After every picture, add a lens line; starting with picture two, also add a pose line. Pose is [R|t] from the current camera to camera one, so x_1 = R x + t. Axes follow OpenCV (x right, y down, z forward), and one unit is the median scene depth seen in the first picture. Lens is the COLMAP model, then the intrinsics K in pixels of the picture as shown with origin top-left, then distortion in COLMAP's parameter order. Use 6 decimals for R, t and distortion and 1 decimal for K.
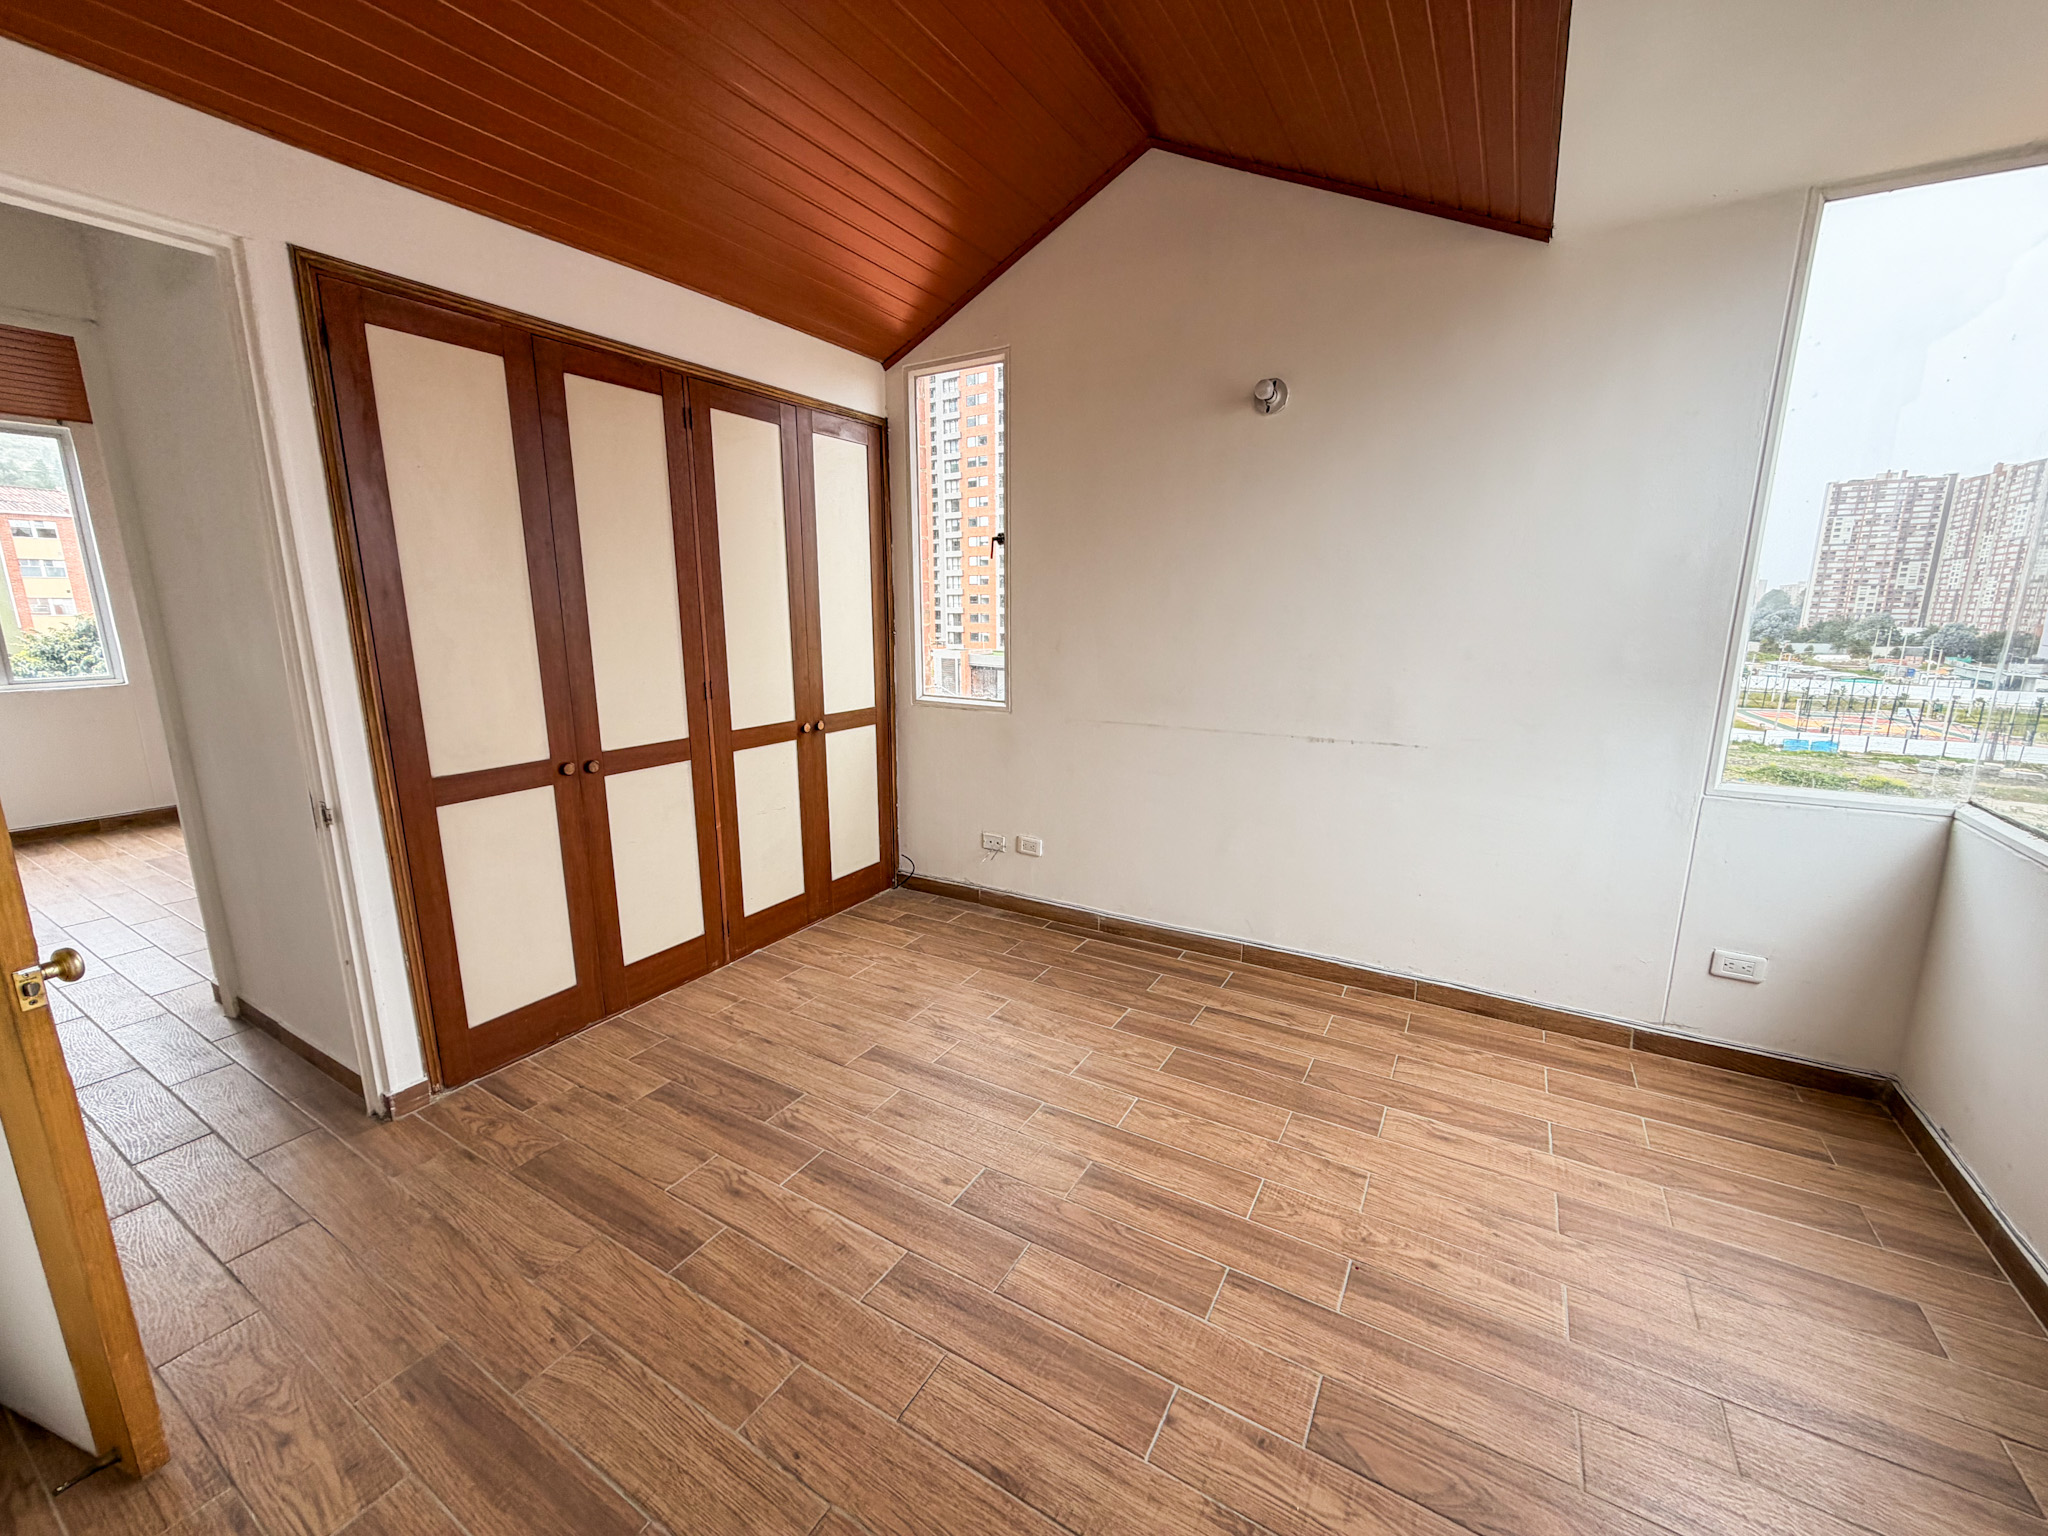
lens RADIAL K [[812.5, 0, 1019.0], [0, 812.5, 770.9], [0, 0, 1]] dist [-0.002012, 0.000682]
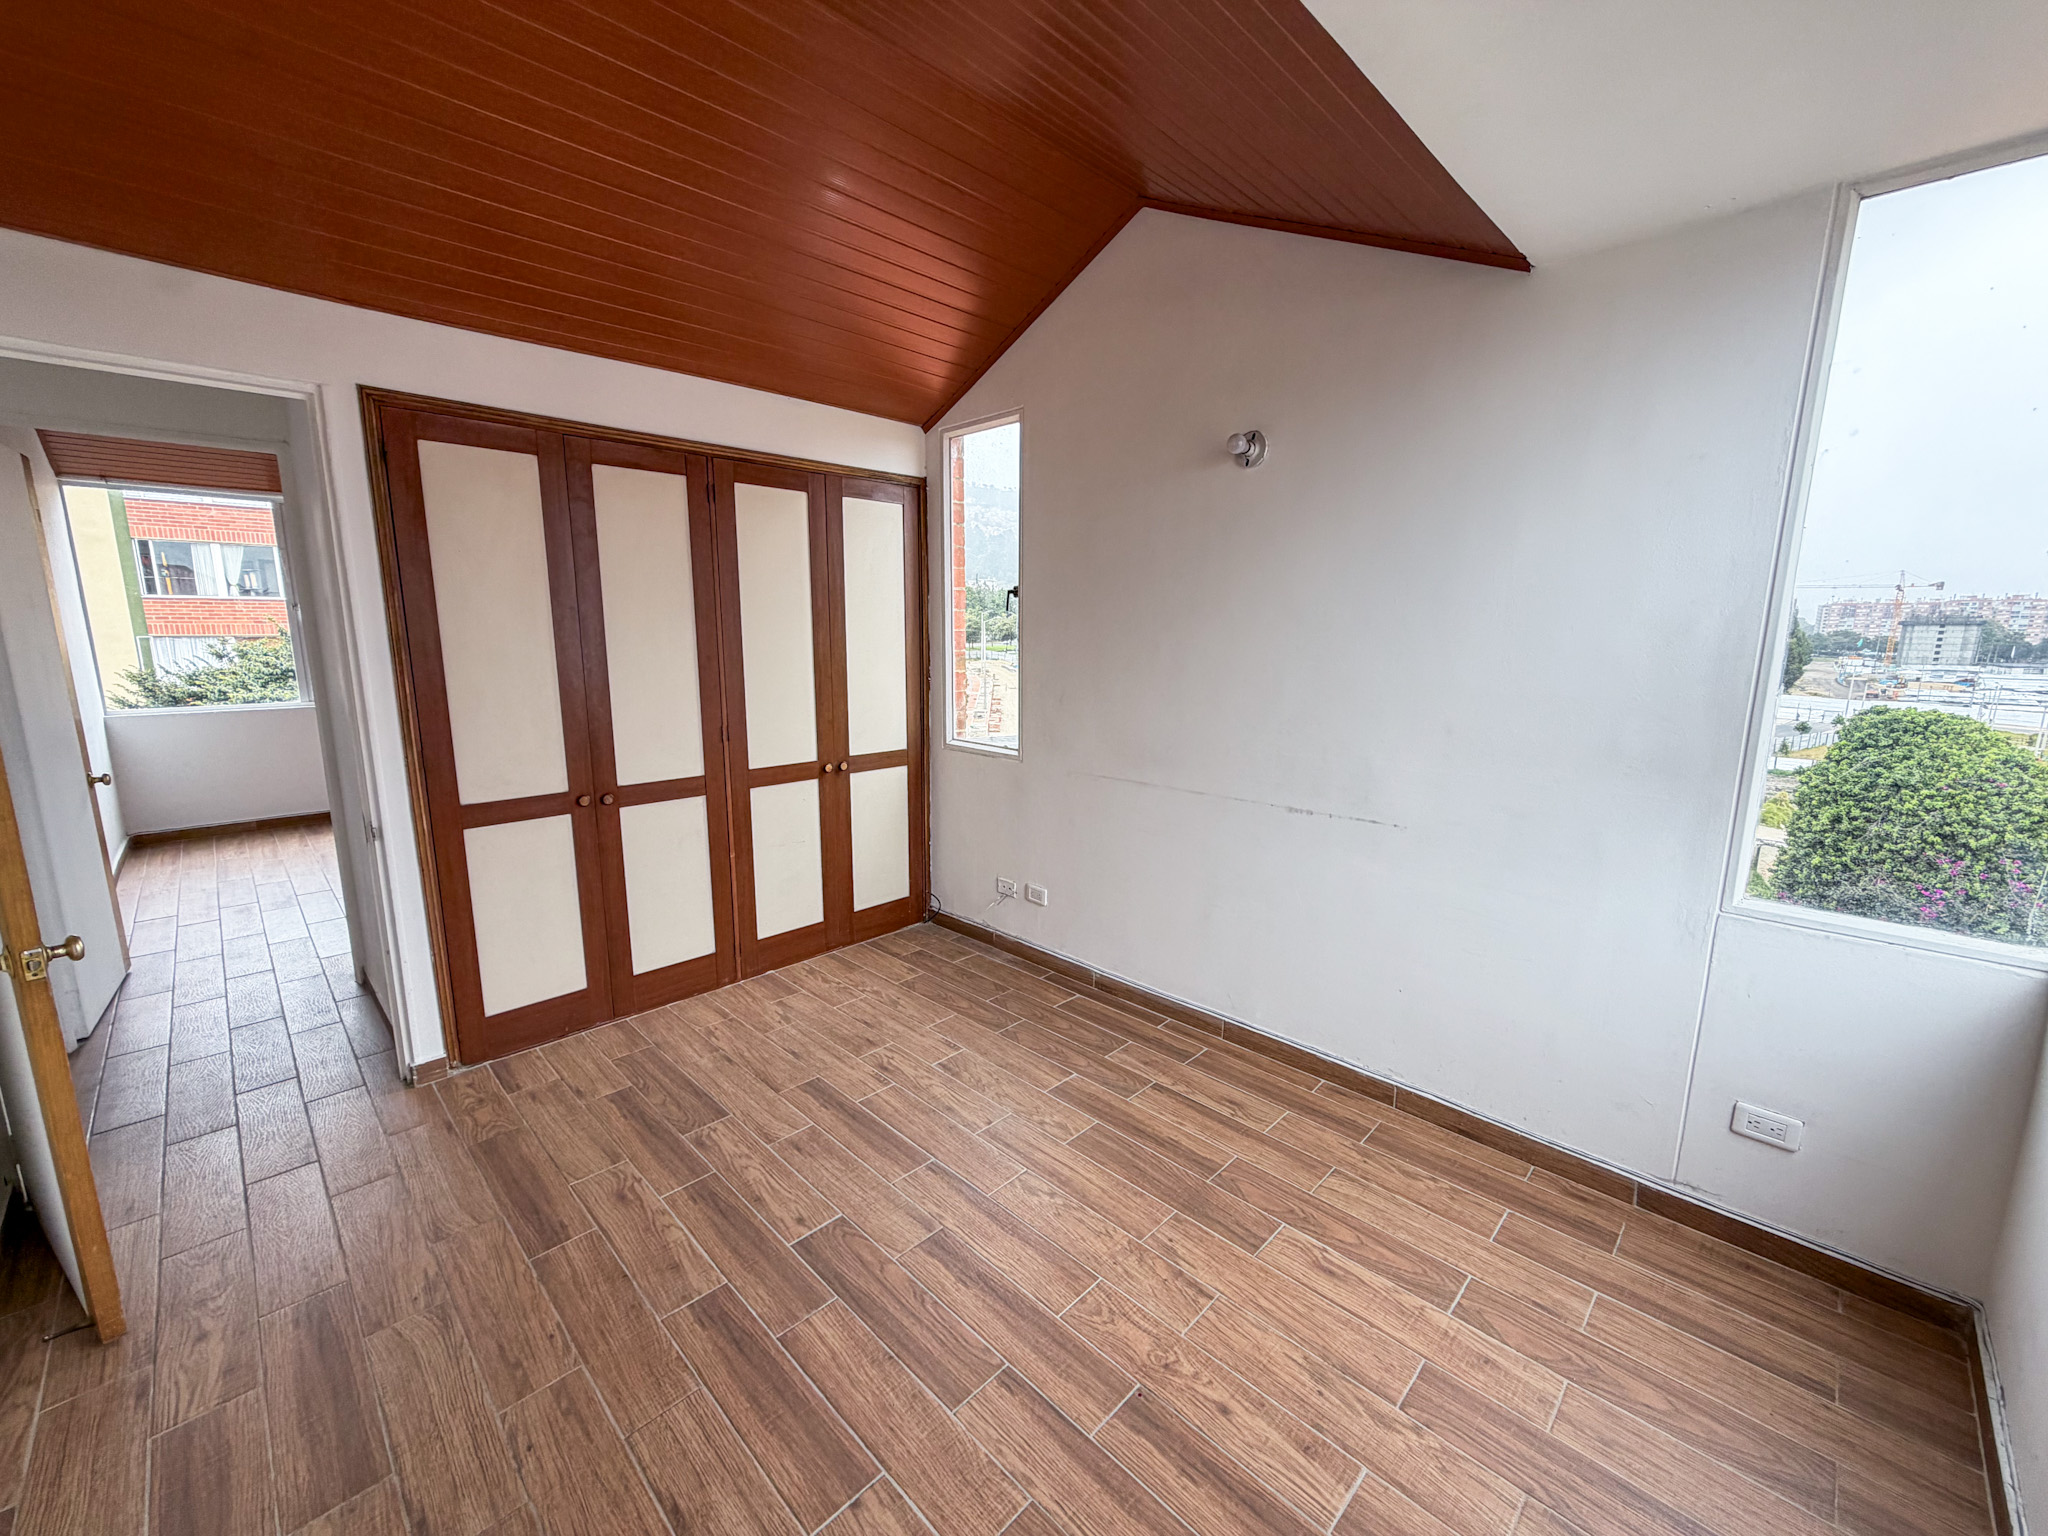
lens RADIAL K [[812.5, 0, 1019.0], [0, 812.5, 770.9], [0, 0, 1]] dist [-0.002012, 0.000682]
pose [[0.969890, 0.047209, -0.238925, 0.335551], [-0.053719, 0.998339, -0.020806, -0.056515], [0.237546, 0.033014, 0.970815, 0.023946]]
